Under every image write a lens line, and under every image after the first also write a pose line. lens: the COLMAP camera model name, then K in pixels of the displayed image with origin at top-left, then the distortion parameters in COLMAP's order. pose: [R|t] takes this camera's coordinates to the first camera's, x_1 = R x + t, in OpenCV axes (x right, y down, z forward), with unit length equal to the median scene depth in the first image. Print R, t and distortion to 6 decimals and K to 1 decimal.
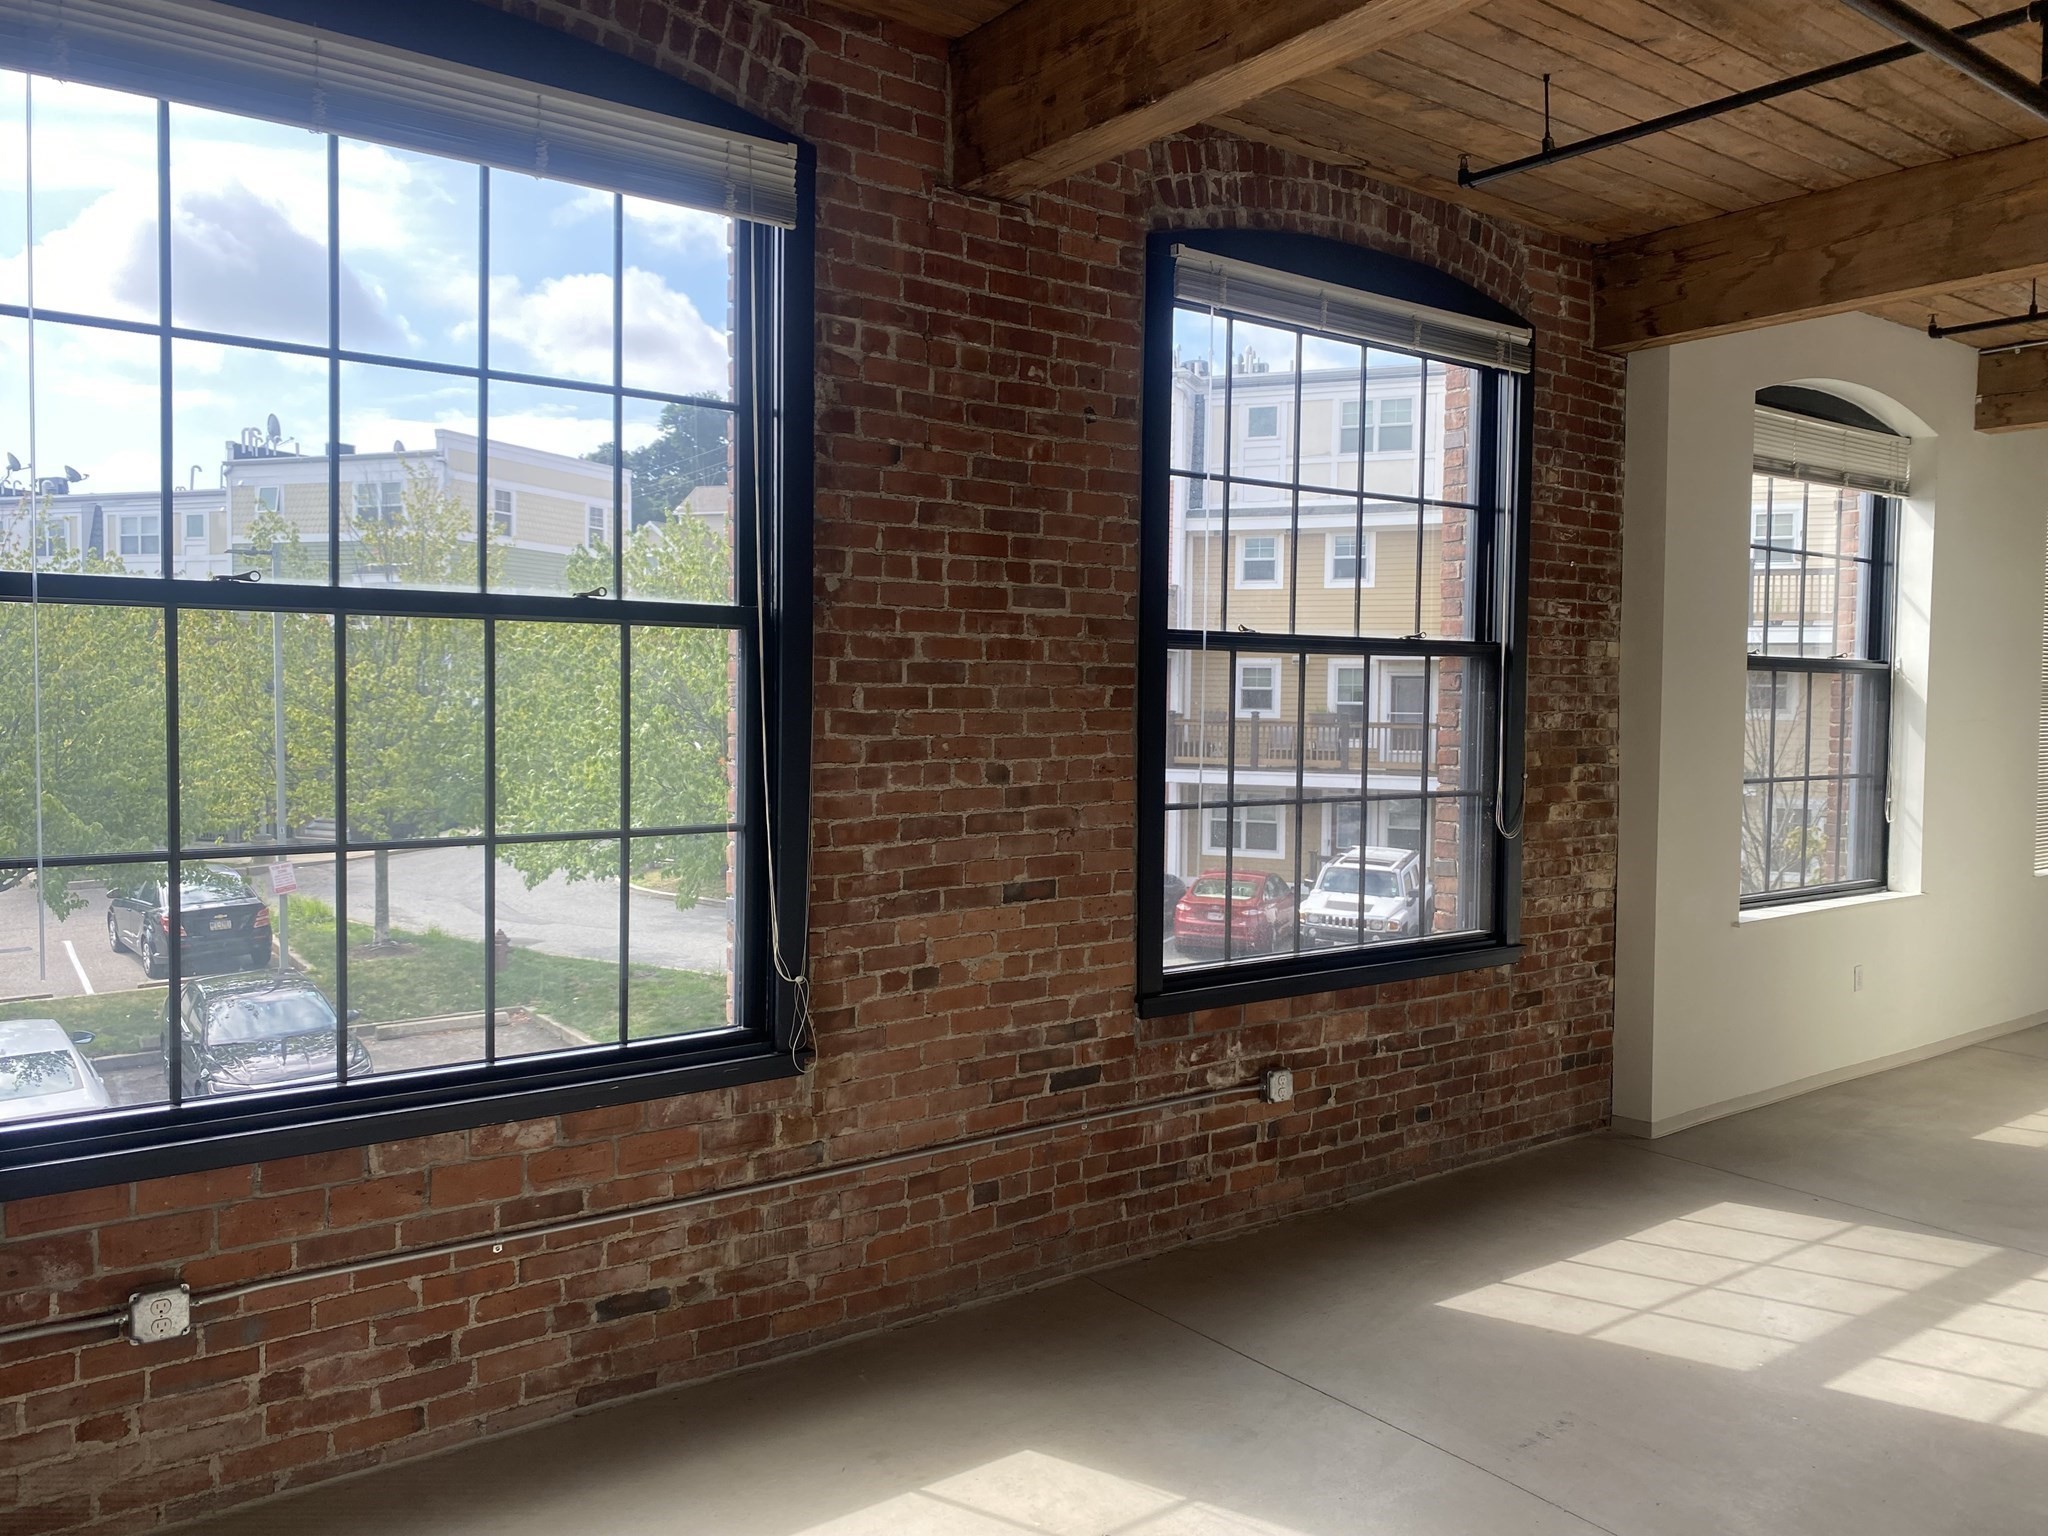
lens RADIAL K [[1555.9, 0, 1032.3], [0, 1555.9, 735.7], [0, 0, 1]] dist [0.029691, -0.038298]
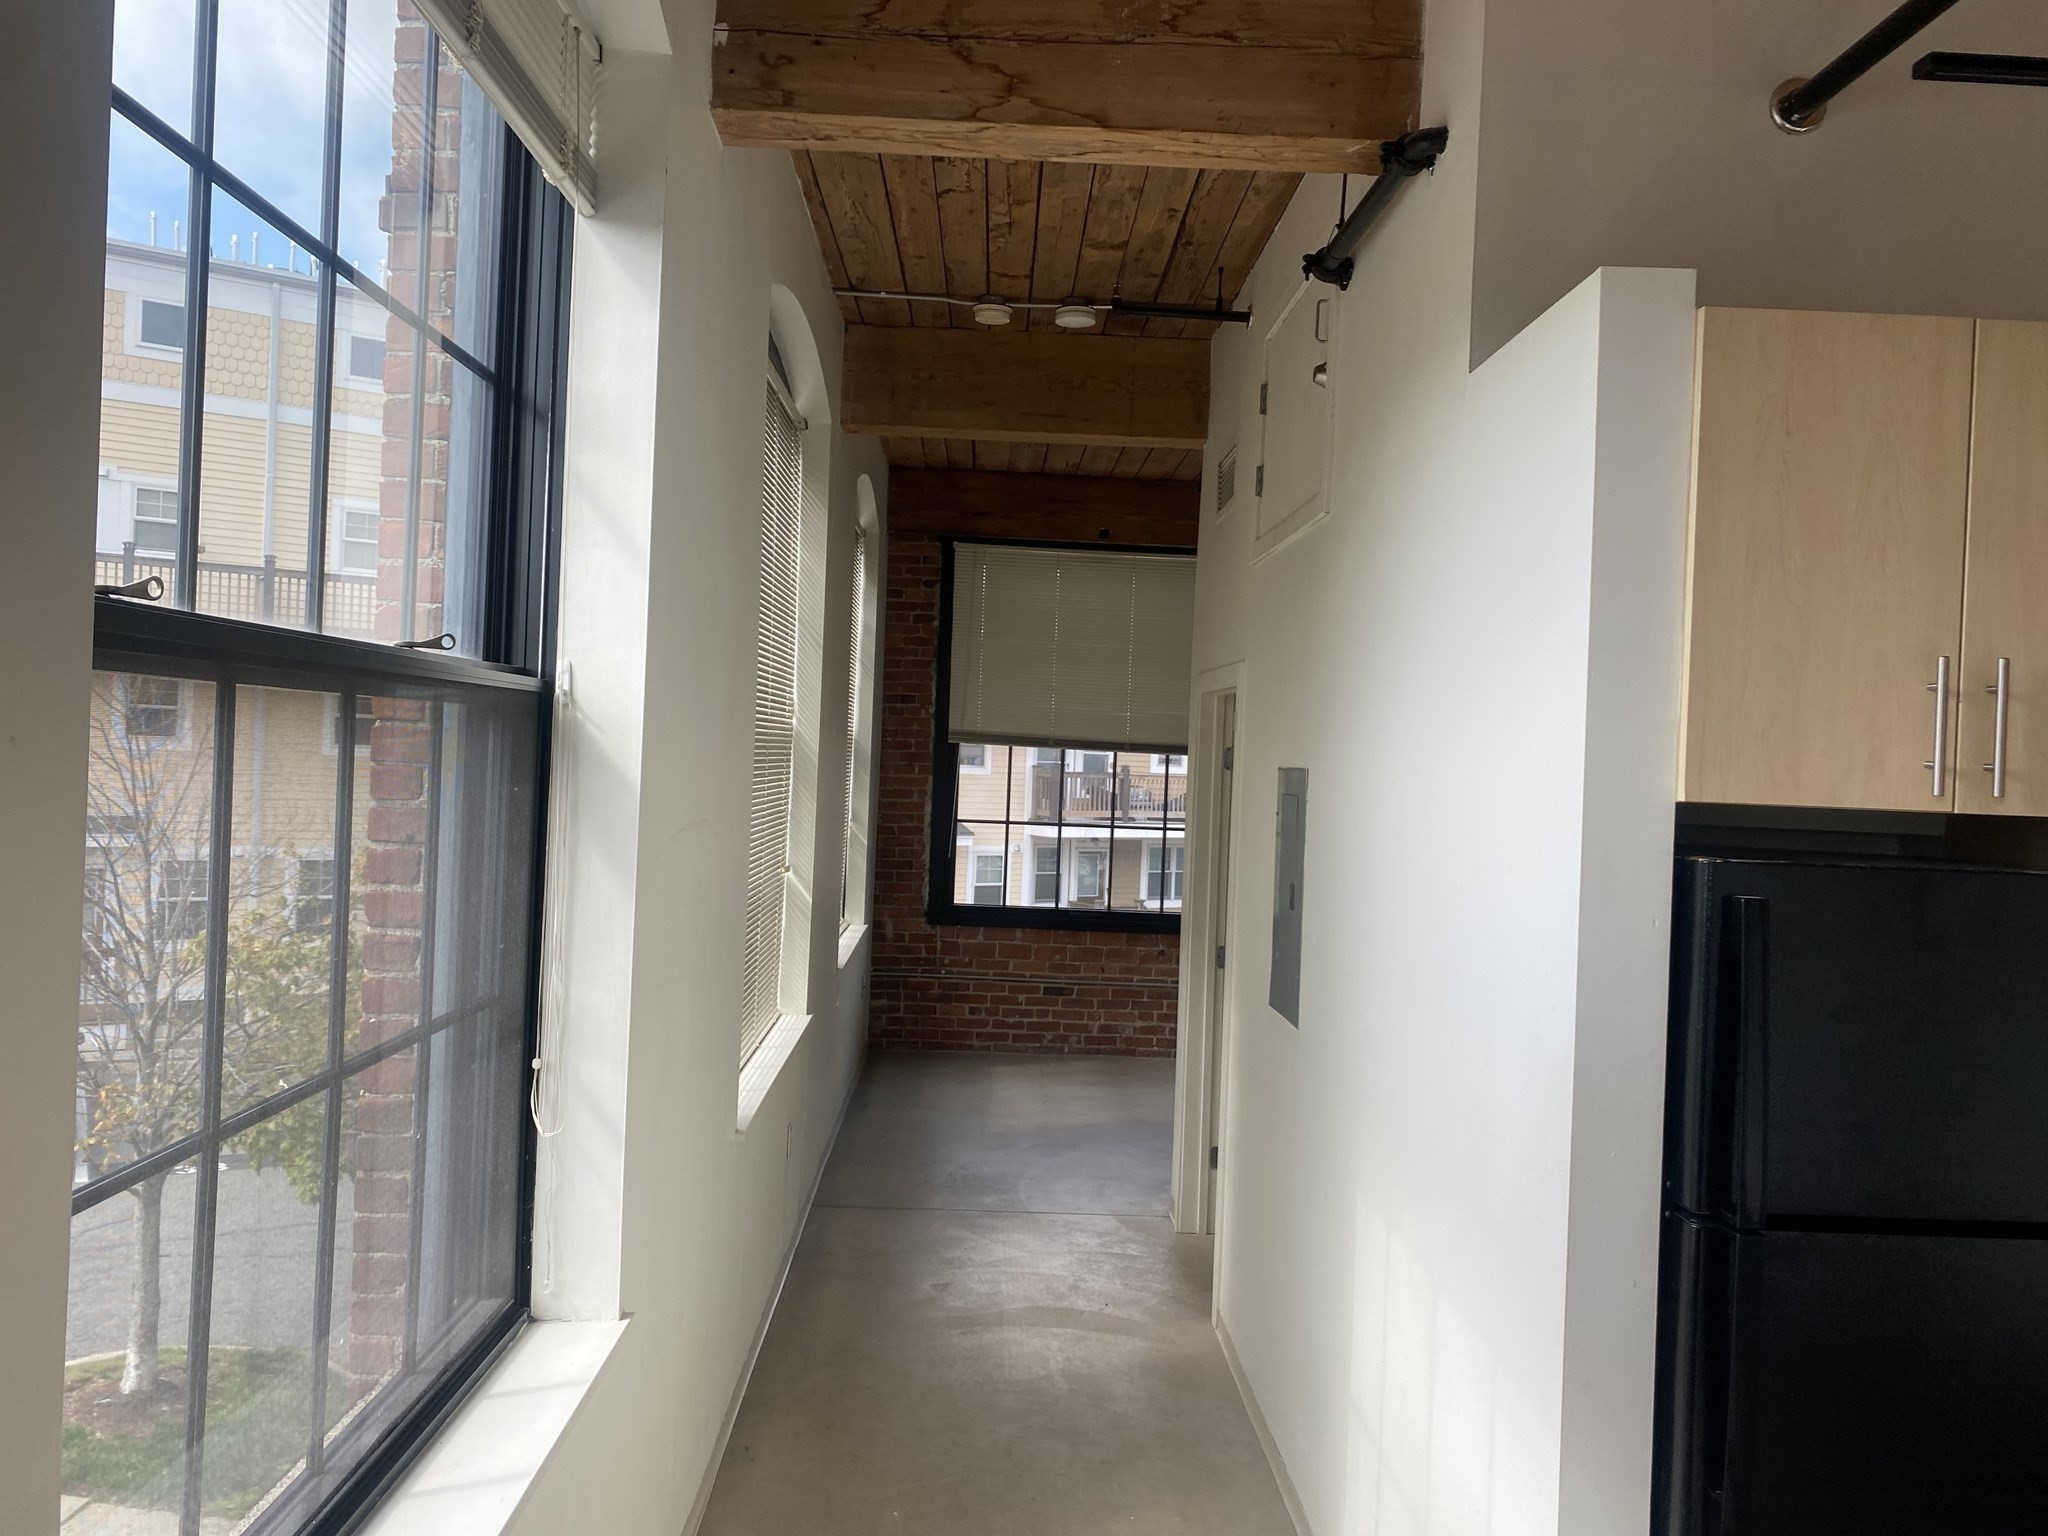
lens RADIAL K [[1555.9, 0, 1063.2], [0, 1555.9, 771.5], [0, 0, 1]] dist [0.029691, -0.038298]
pose [[0.566732, 0.000961, 0.823902, 0.505740], [-0.009004, 0.999947, 0.005027, -0.042472], [-0.823853, -0.010268, 0.566711, 1.092423]]
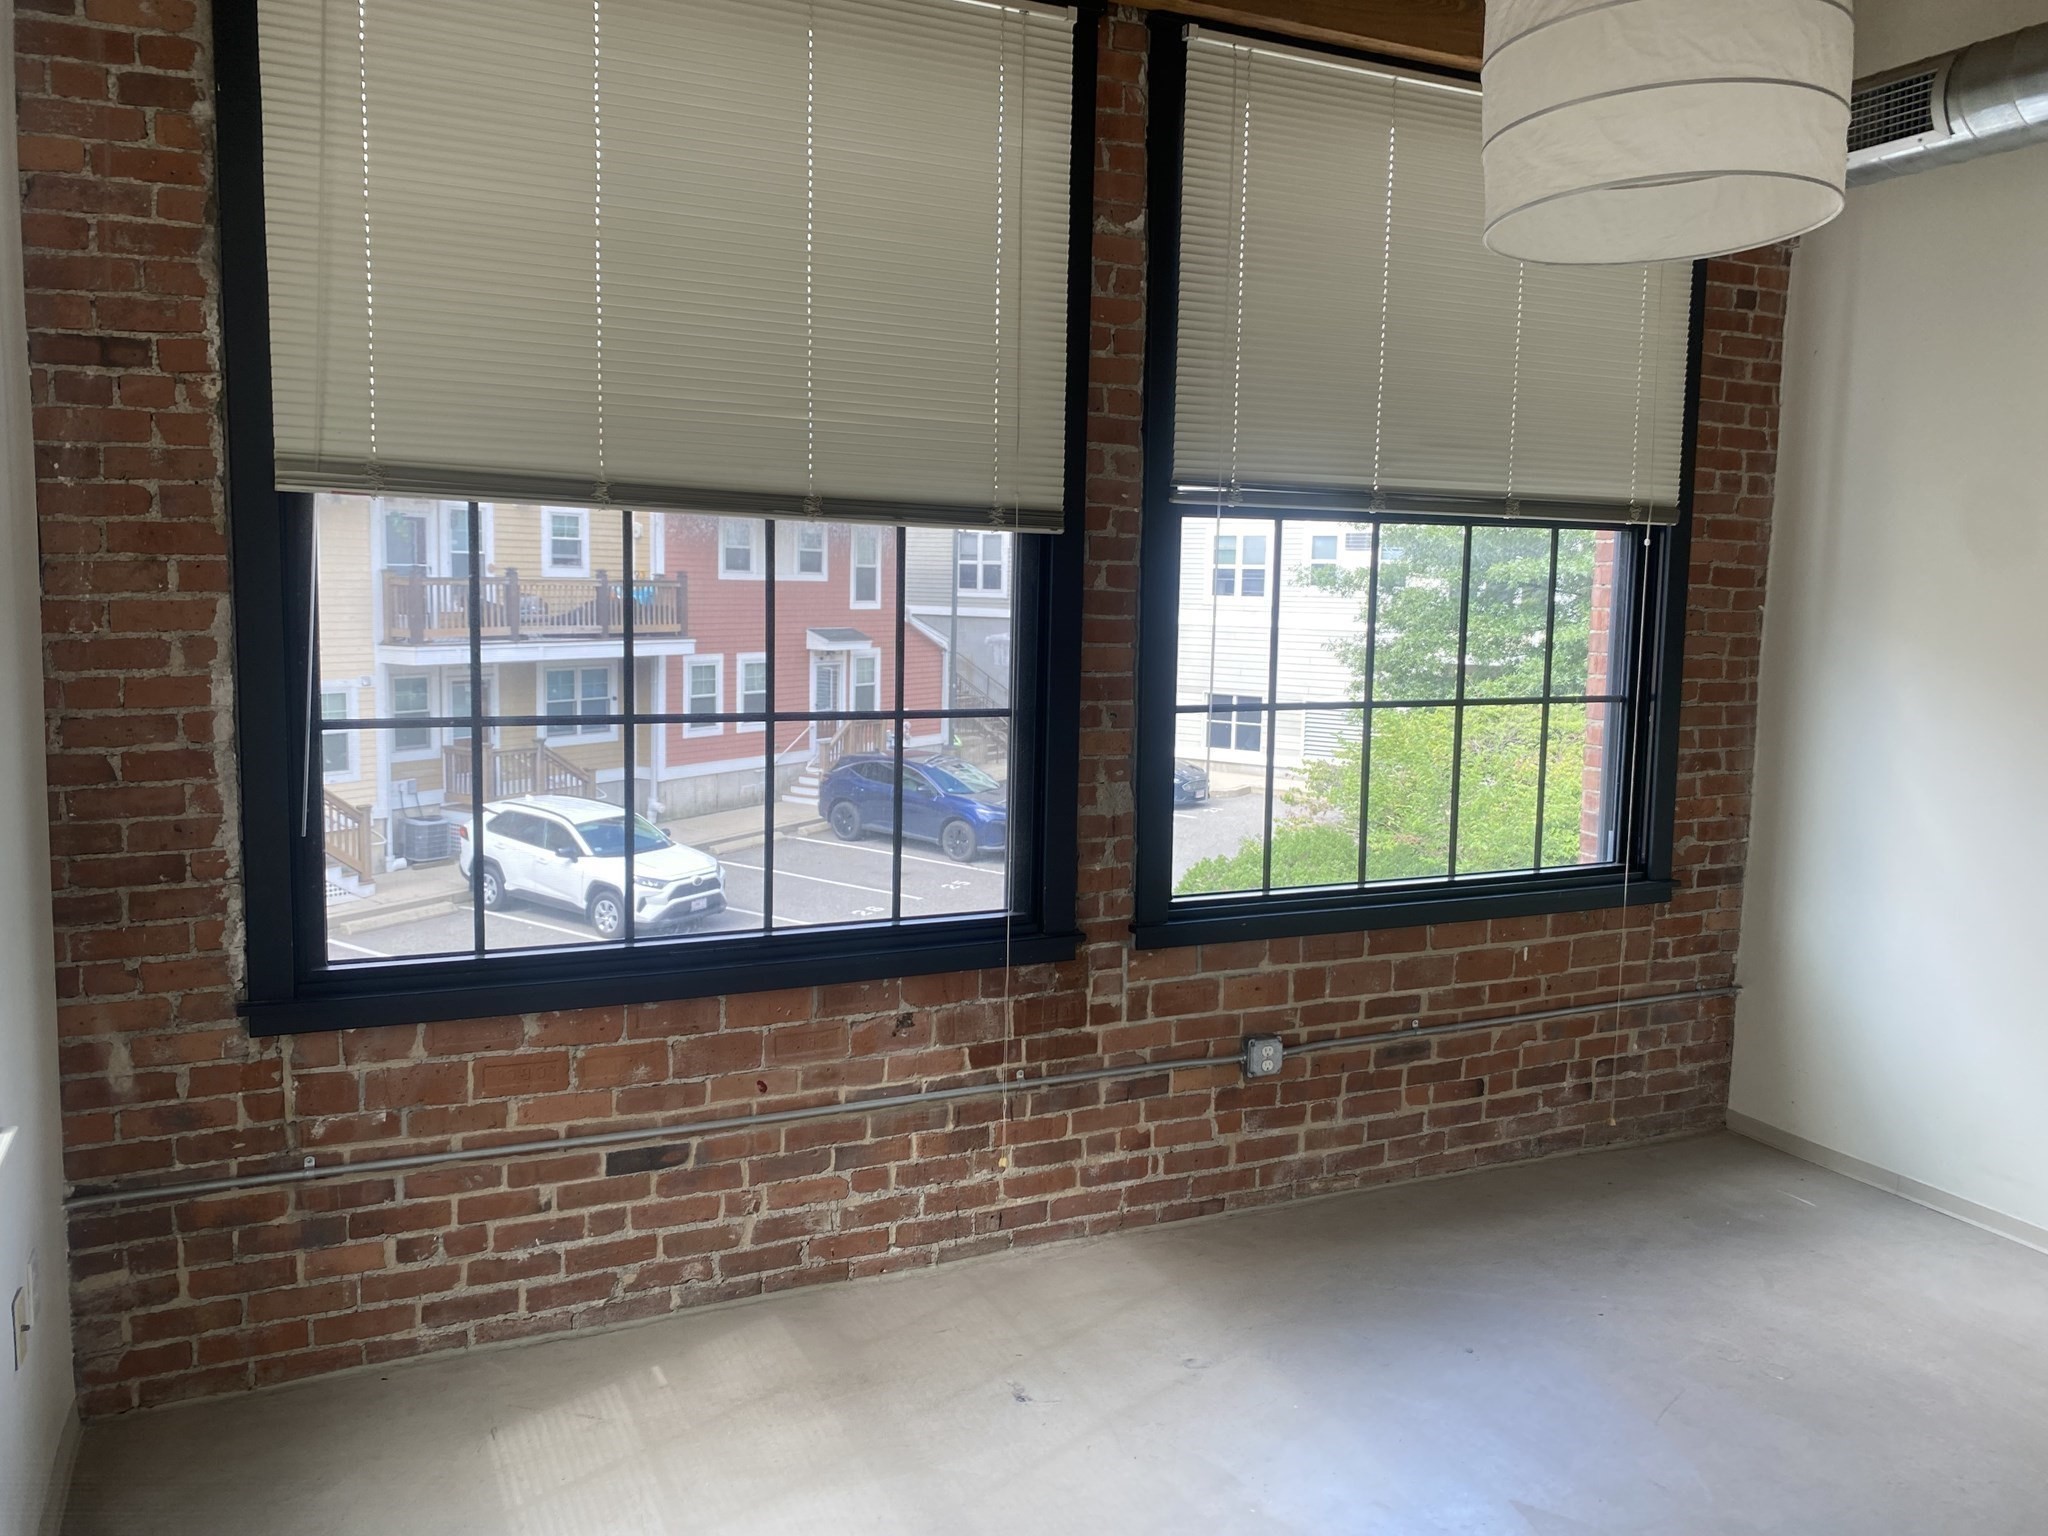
lens RADIAL K [[1555.9, 0, 1024.7], [0, 1555.9, 740.9], [0, 0, 1]] dist [0.029691, -0.038298]
pose [[0.216560, -0.114026, 0.969587, 1.447948], [0.011783, 0.993389, 0.114194, -0.035480], [-0.976198, -0.013306, 0.216472, 1.863375]]
